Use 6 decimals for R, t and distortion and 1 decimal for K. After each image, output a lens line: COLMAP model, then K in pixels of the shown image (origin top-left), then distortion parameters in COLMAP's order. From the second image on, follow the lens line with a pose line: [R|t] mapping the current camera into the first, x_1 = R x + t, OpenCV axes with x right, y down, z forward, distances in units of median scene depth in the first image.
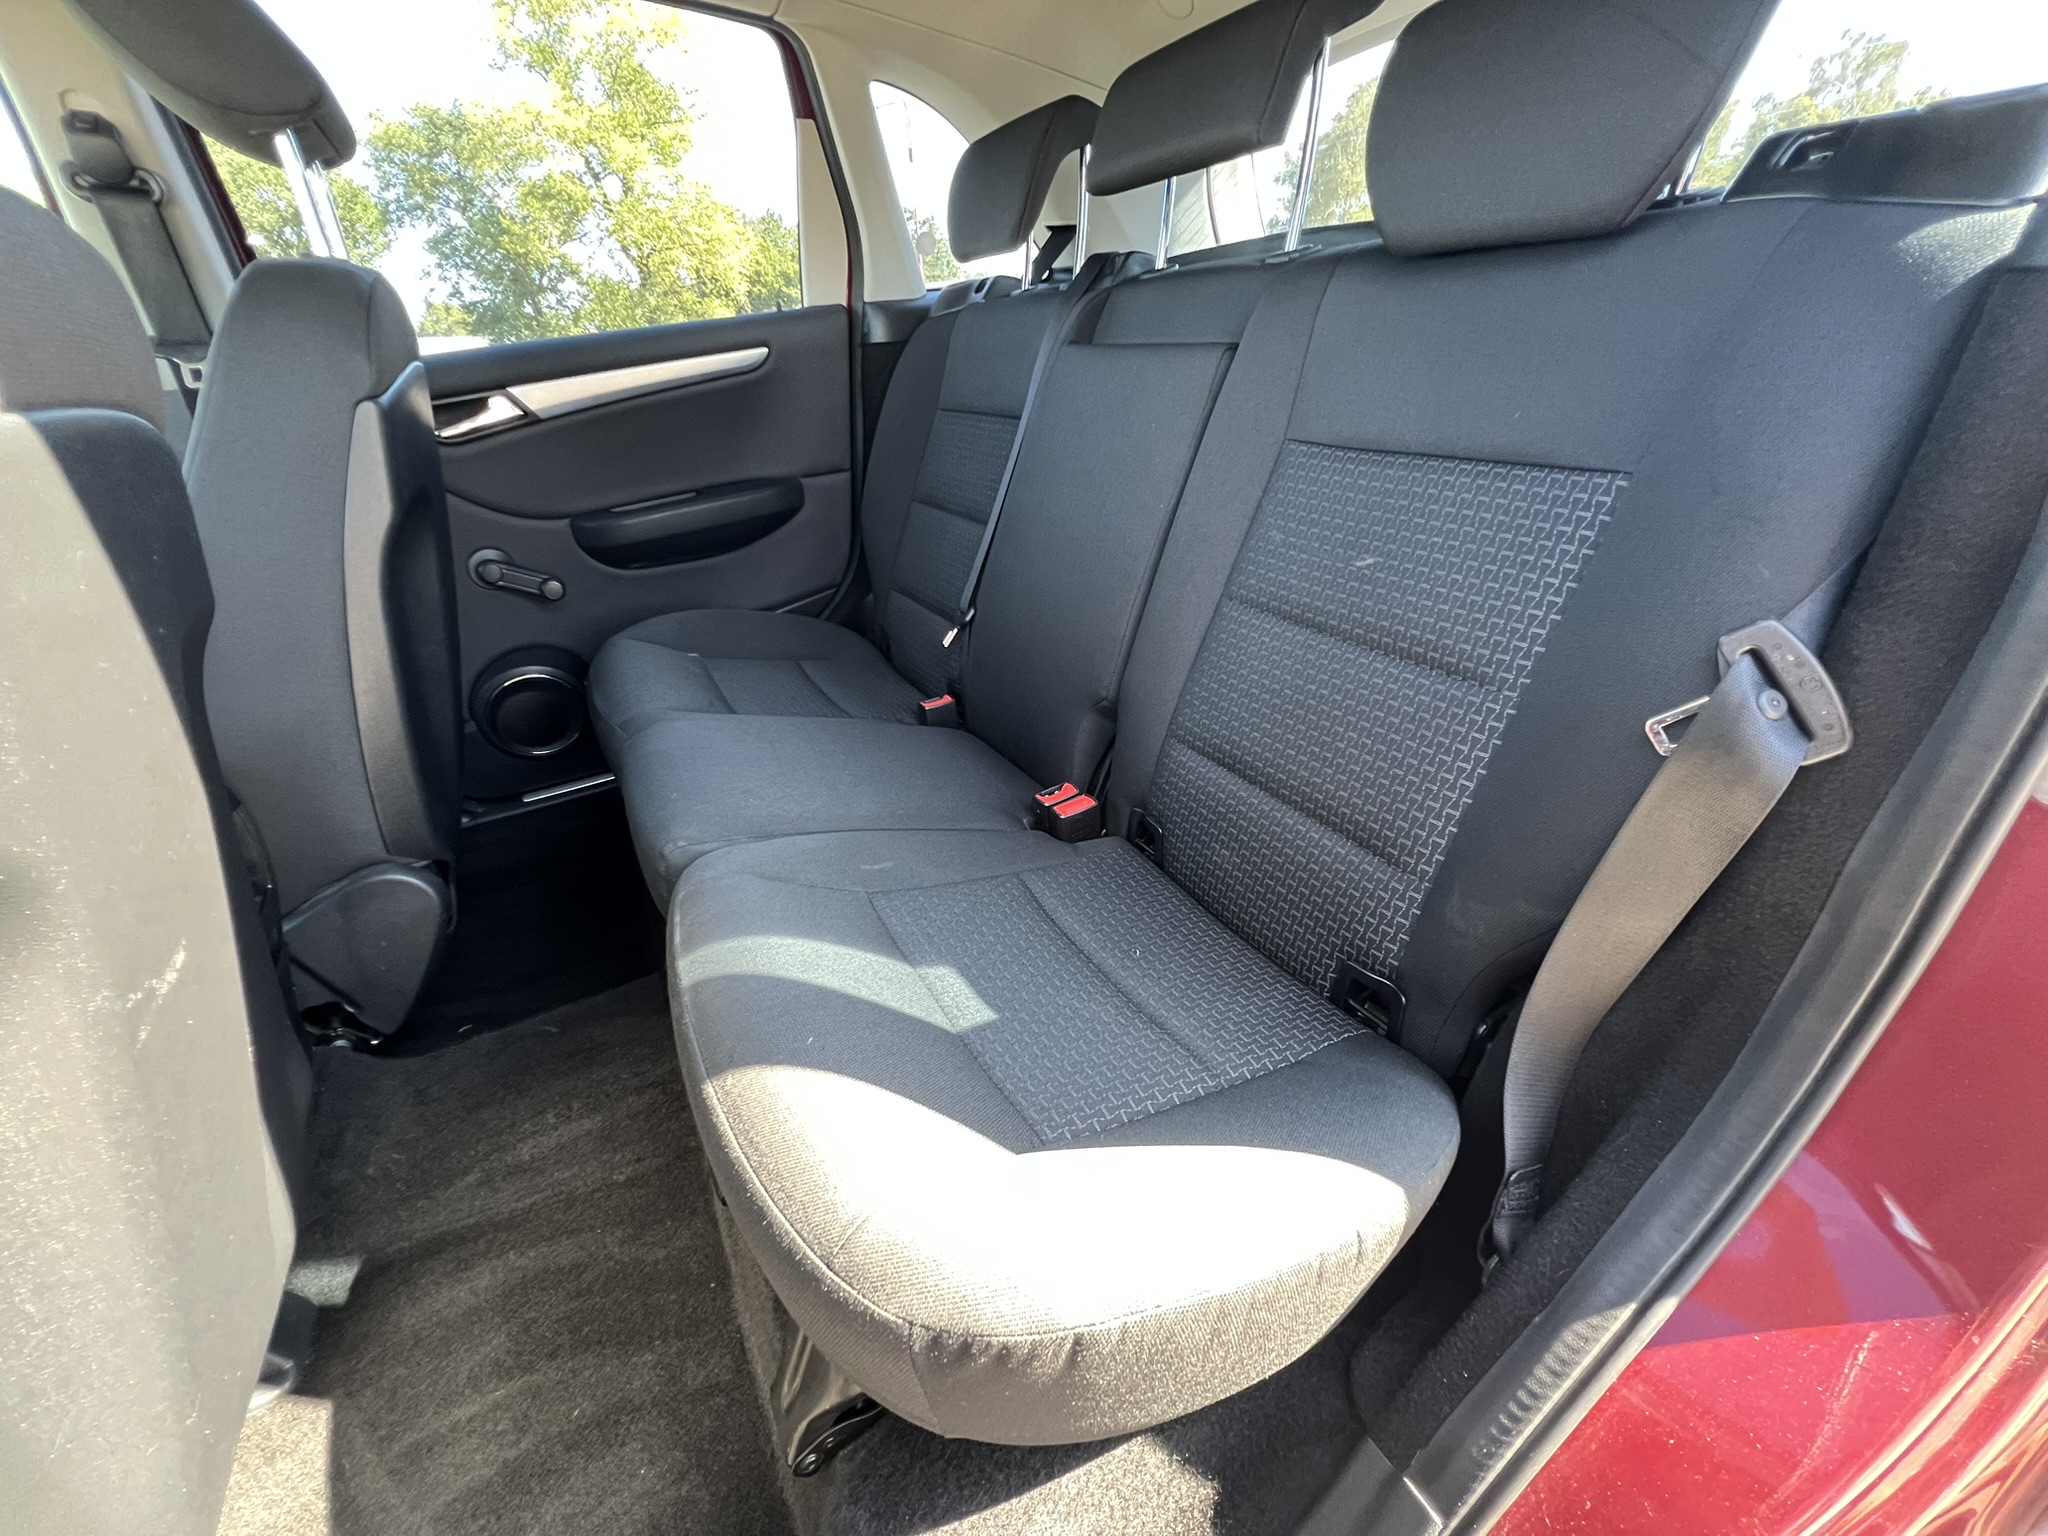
lens RADIAL K [[815.8, 0, 1009.8], [0, 815.8, 774.6], [0, 0, 1]] dist [0.002282, -0.001048]
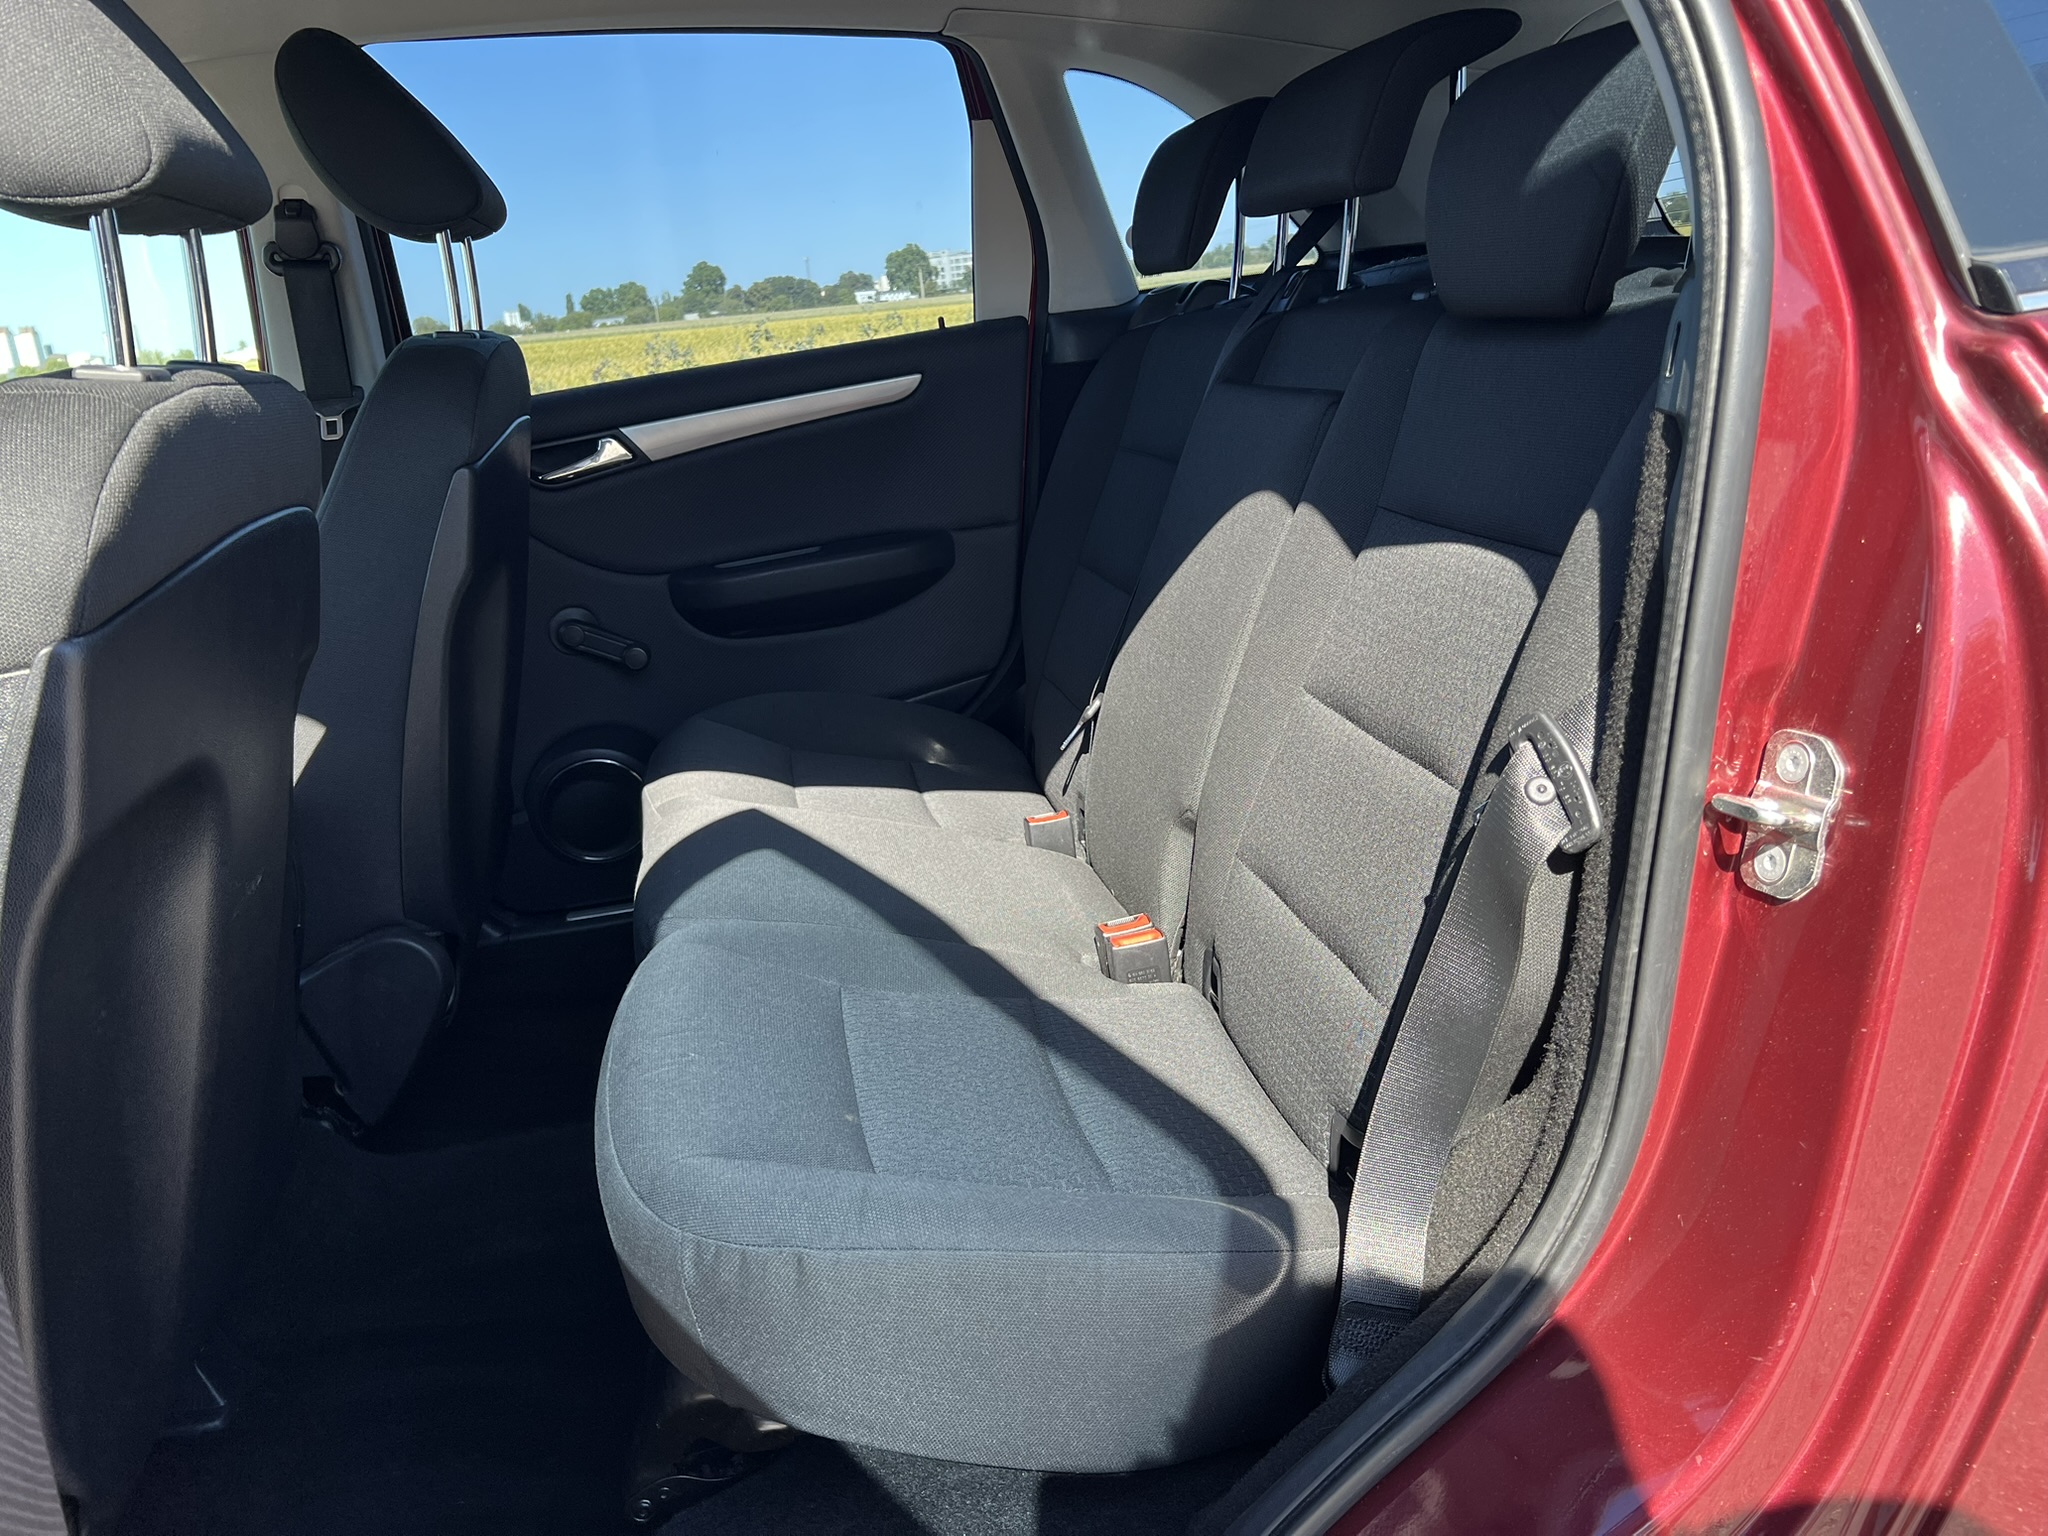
lens RADIAL K [[1574.0, 0, 1027.4], [0, 1574.0, 767.0], [0, 0, 1]] dist [0.015761, -0.004920]
pose [[0.949399, 0.056846, -0.308886, 0.320713], [-0.113331, 0.979230, -0.168121, 0.105974], [0.292914, 0.194620, 0.936122, -0.357223]]
